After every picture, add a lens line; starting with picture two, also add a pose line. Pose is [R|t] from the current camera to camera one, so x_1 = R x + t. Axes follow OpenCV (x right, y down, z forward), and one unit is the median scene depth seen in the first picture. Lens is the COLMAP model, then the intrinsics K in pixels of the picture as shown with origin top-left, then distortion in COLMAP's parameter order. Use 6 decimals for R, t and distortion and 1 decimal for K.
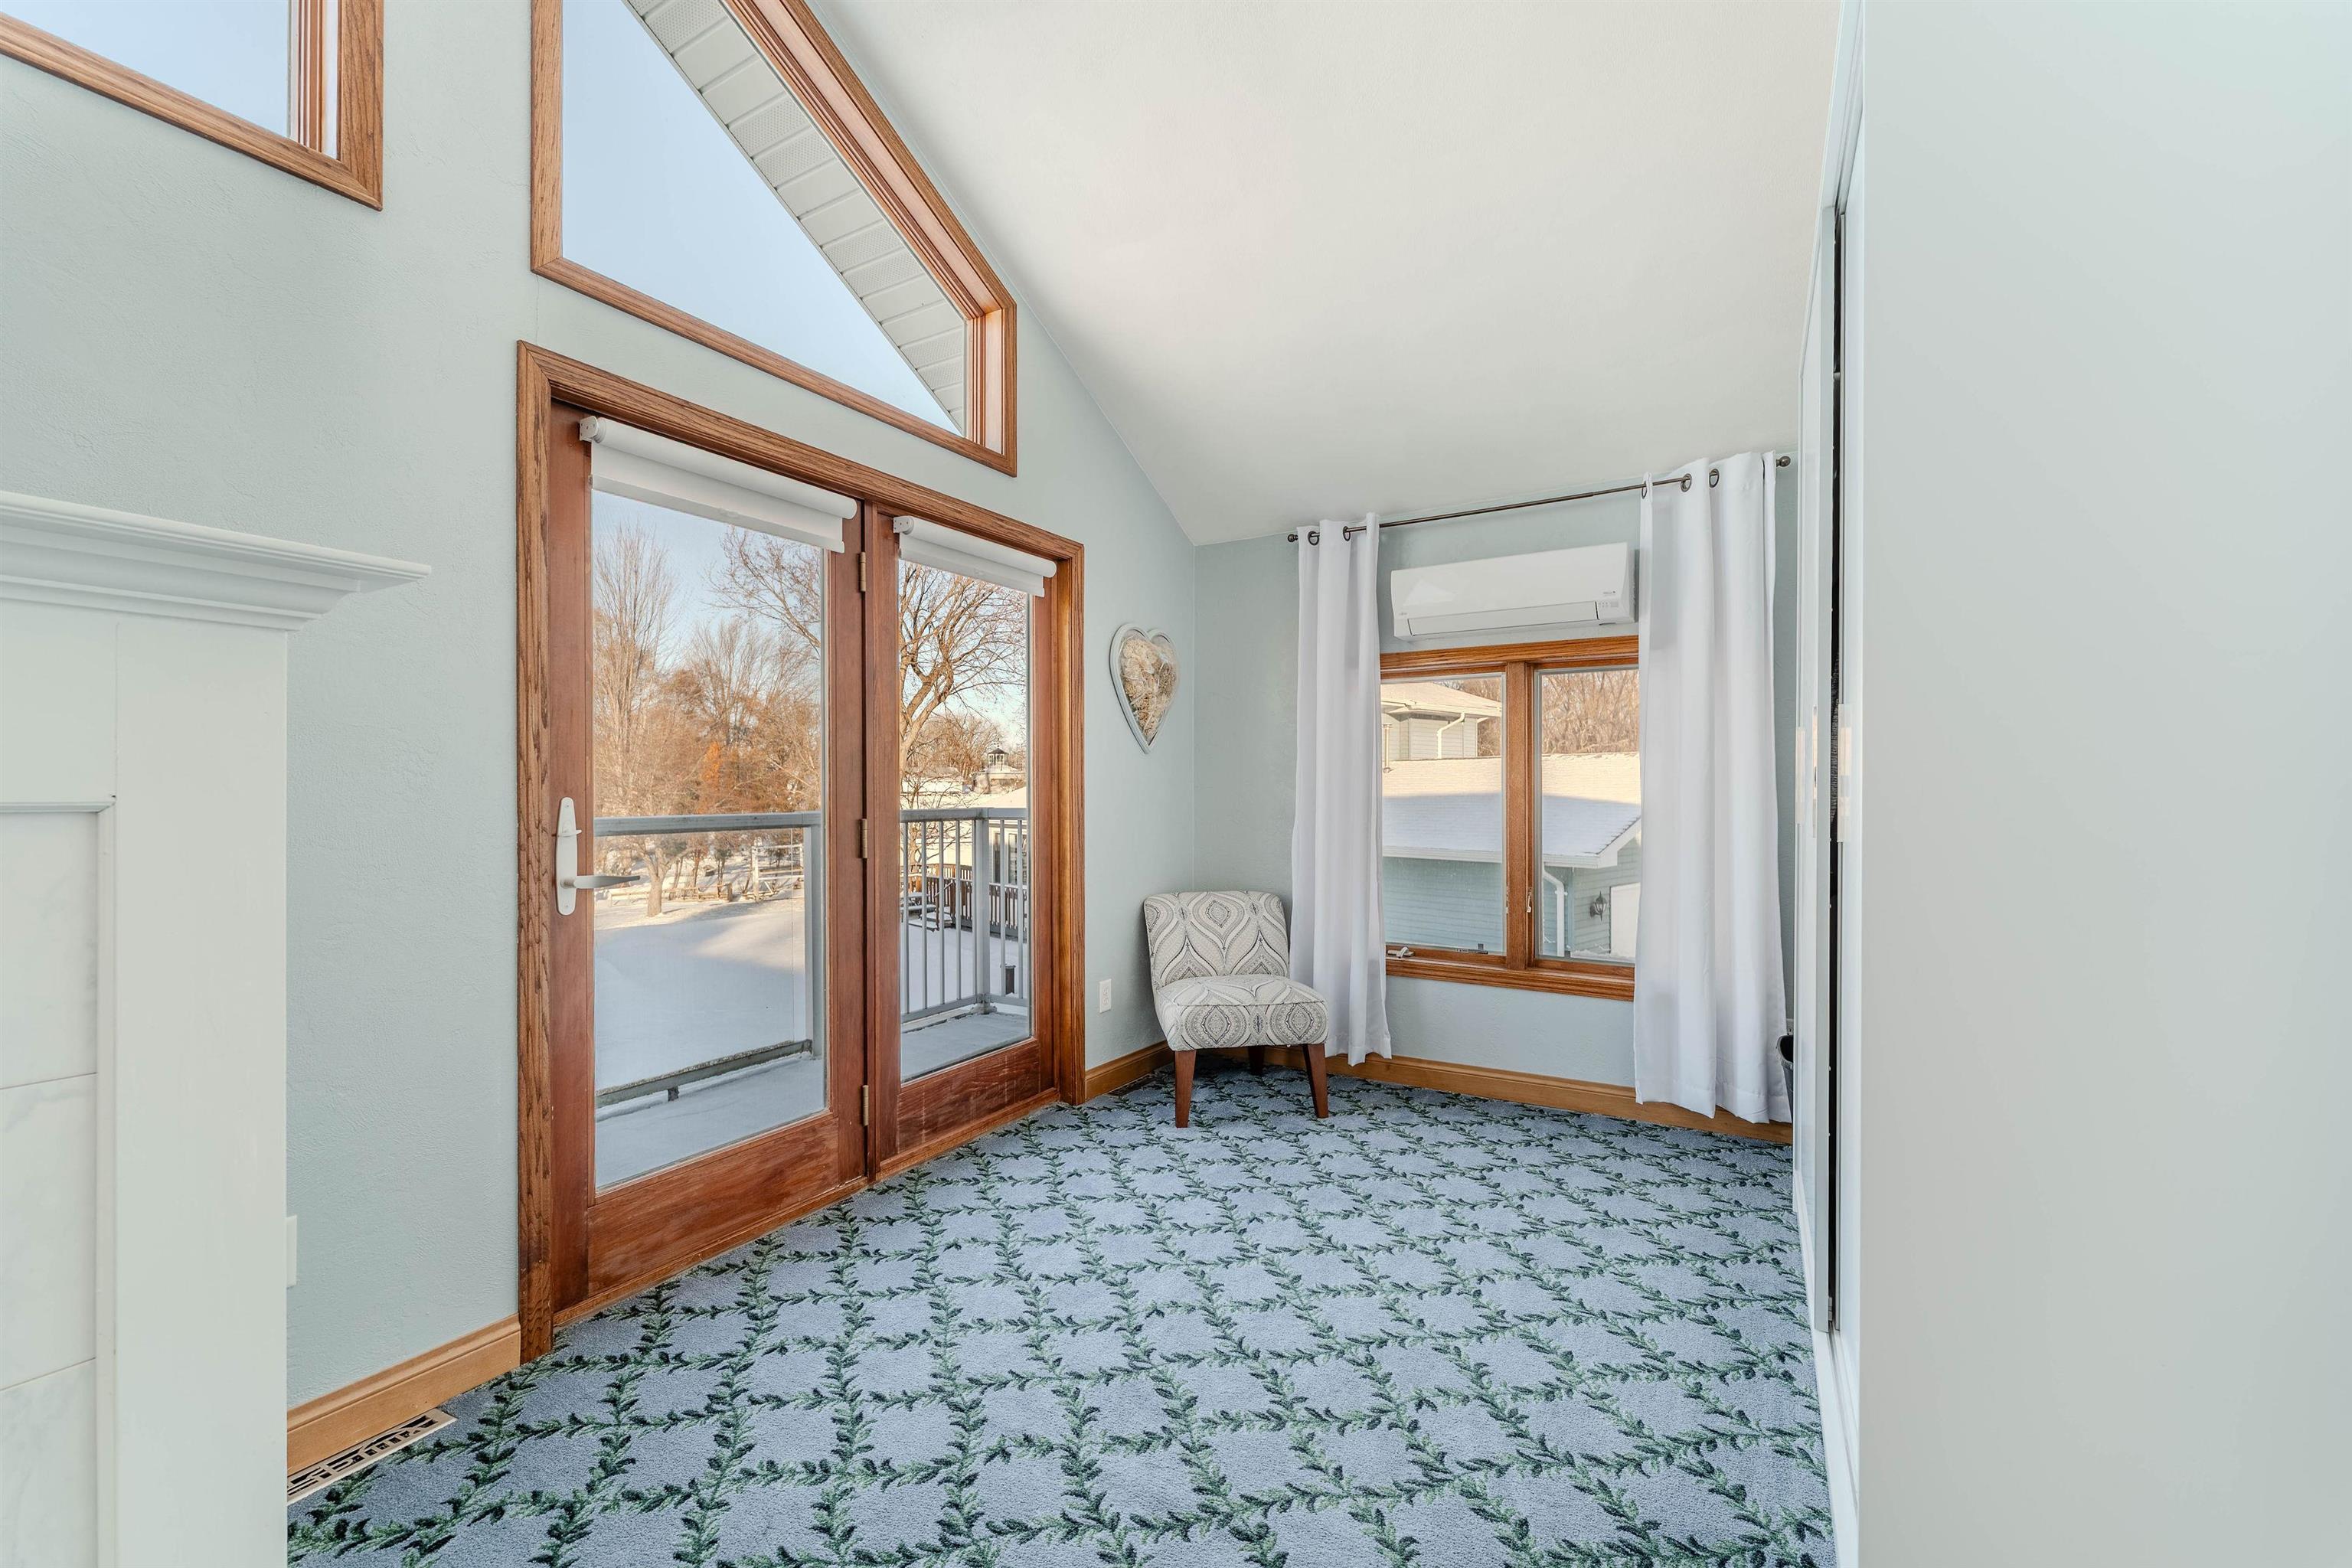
lens RADIAL K [[965.9, 0, 1176.0], [0, 965.9, 784.0], [0, 0, 1]] dist [0.001913, -0.000214]
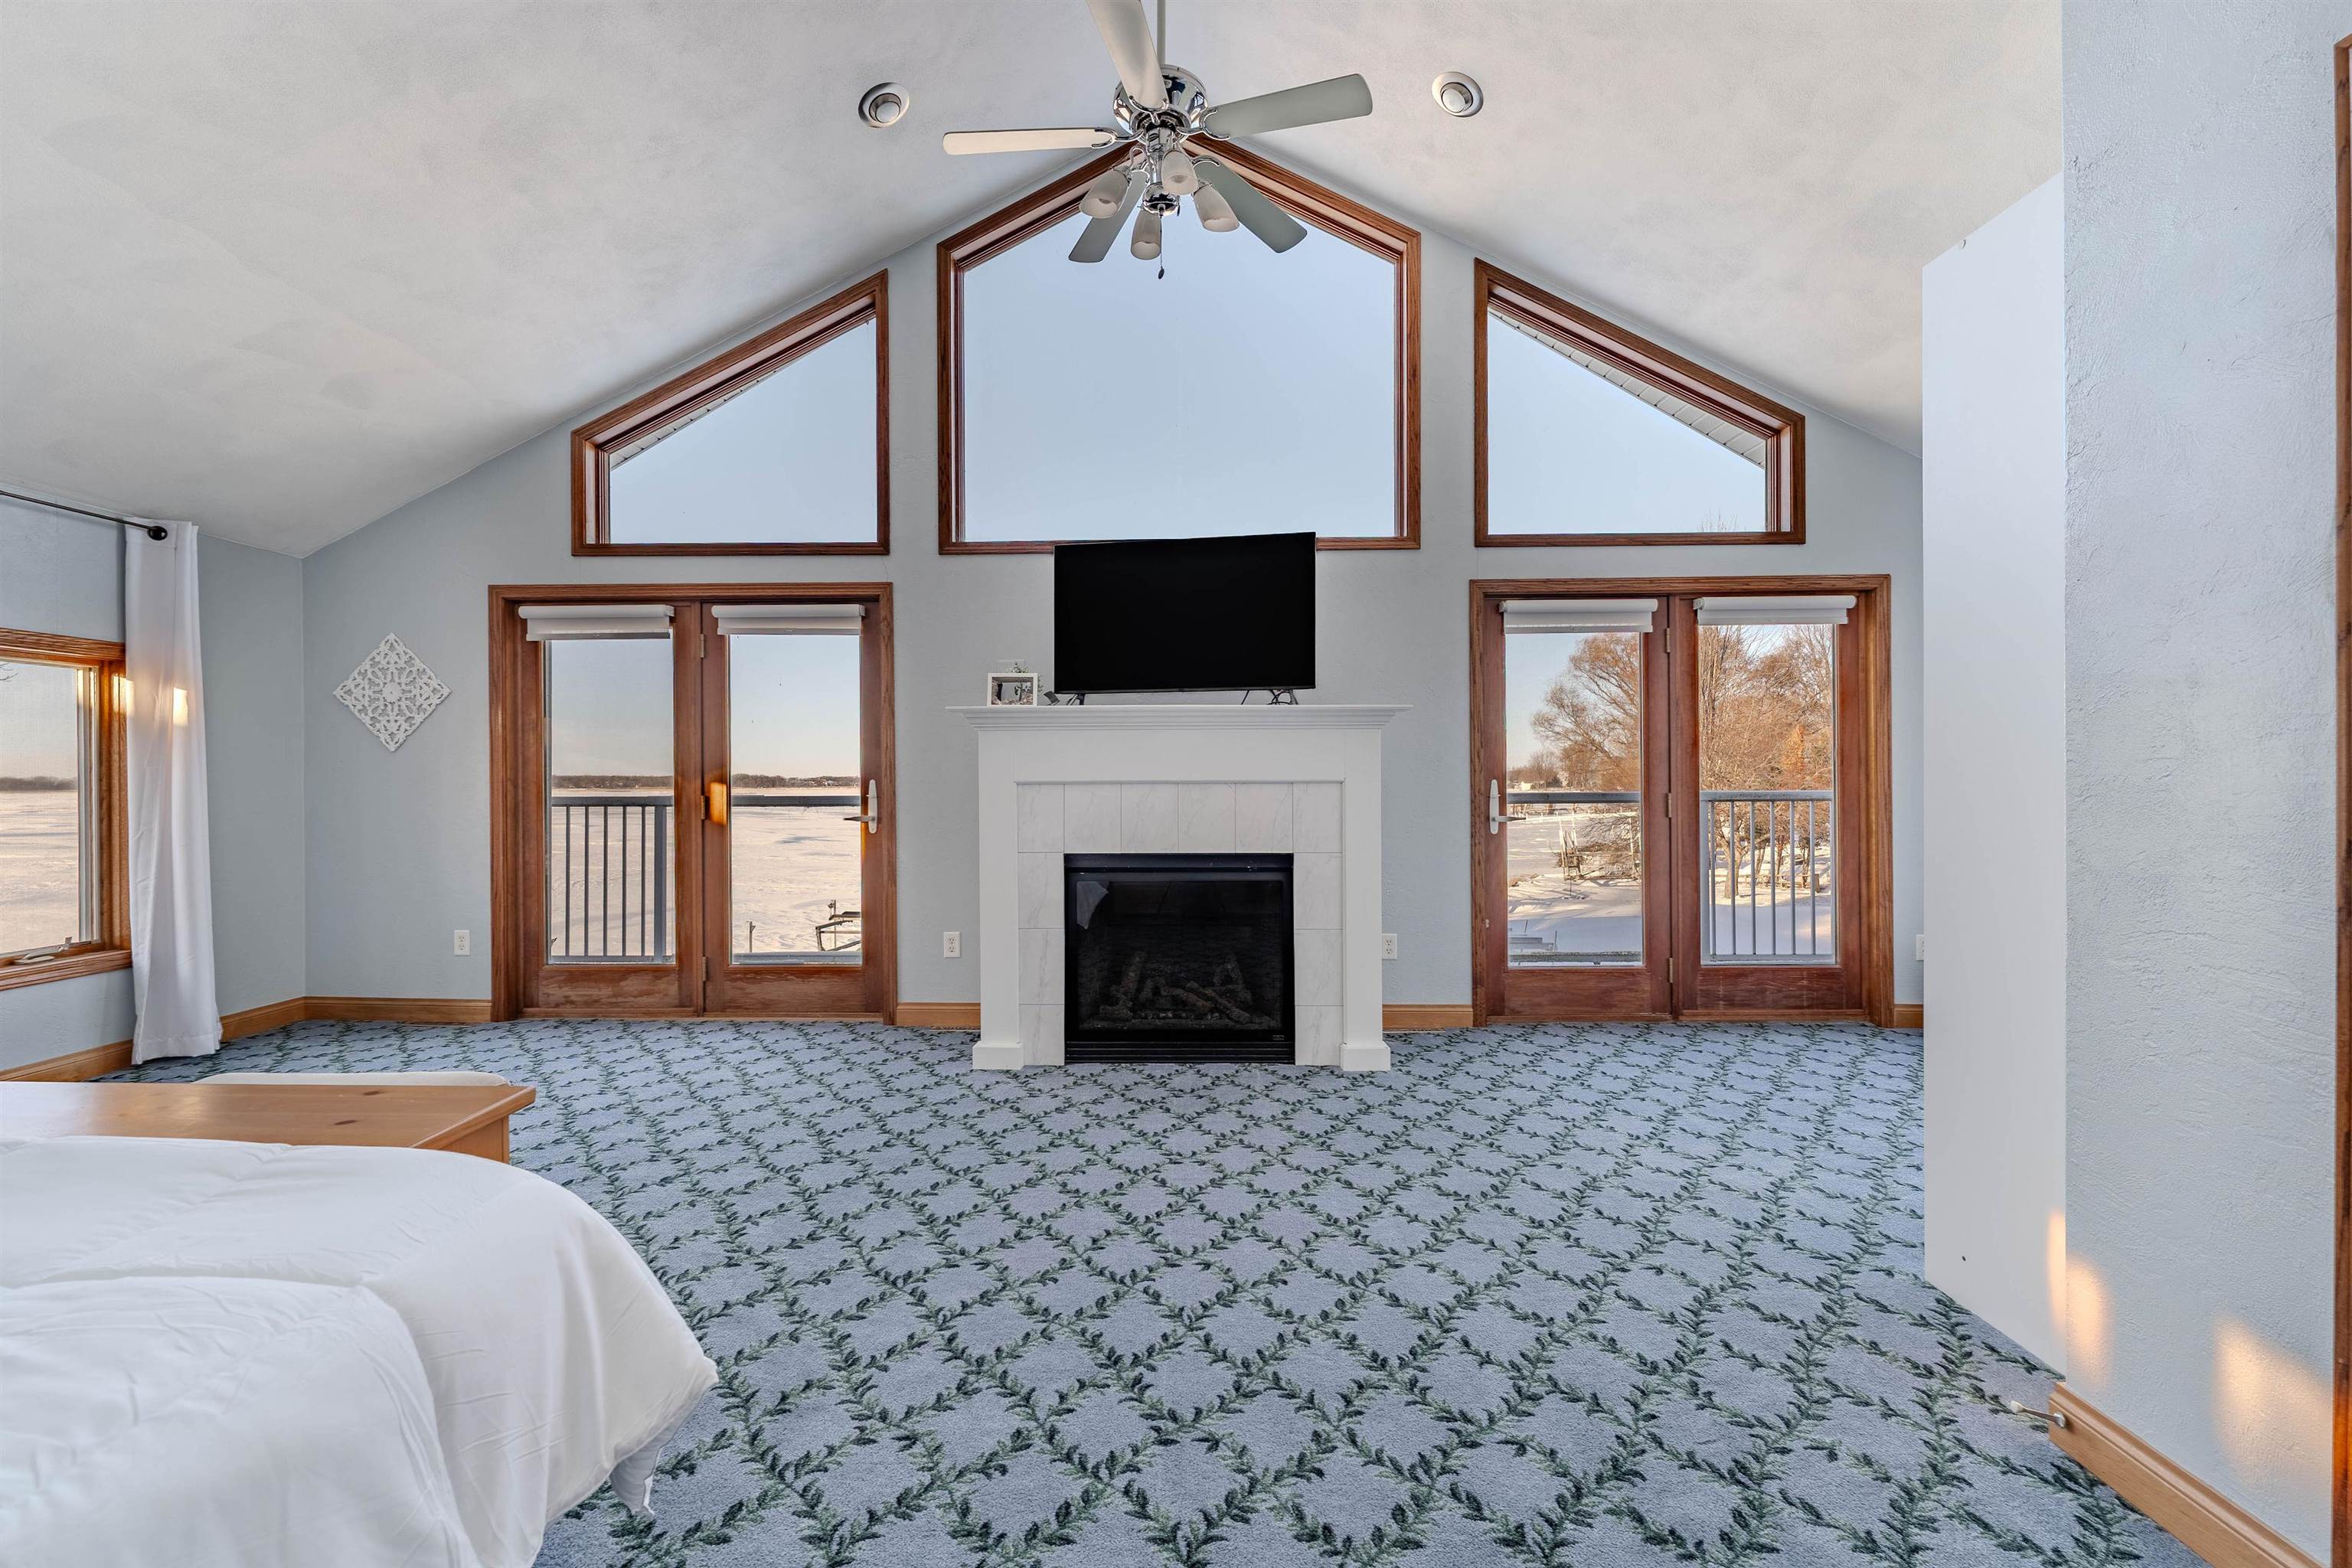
lens RADIAL K [[965.9, 0, 1176.0], [0, 965.9, 784.0], [0, 0, 1]] dist [0.001913, -0.000214]
pose [[0.508185, 0.002164, -0.861245, 0.684803], [0.009659, 0.999920, 0.008212, -0.000922], [0.861194, -0.012492, 0.508123, -0.559012]]
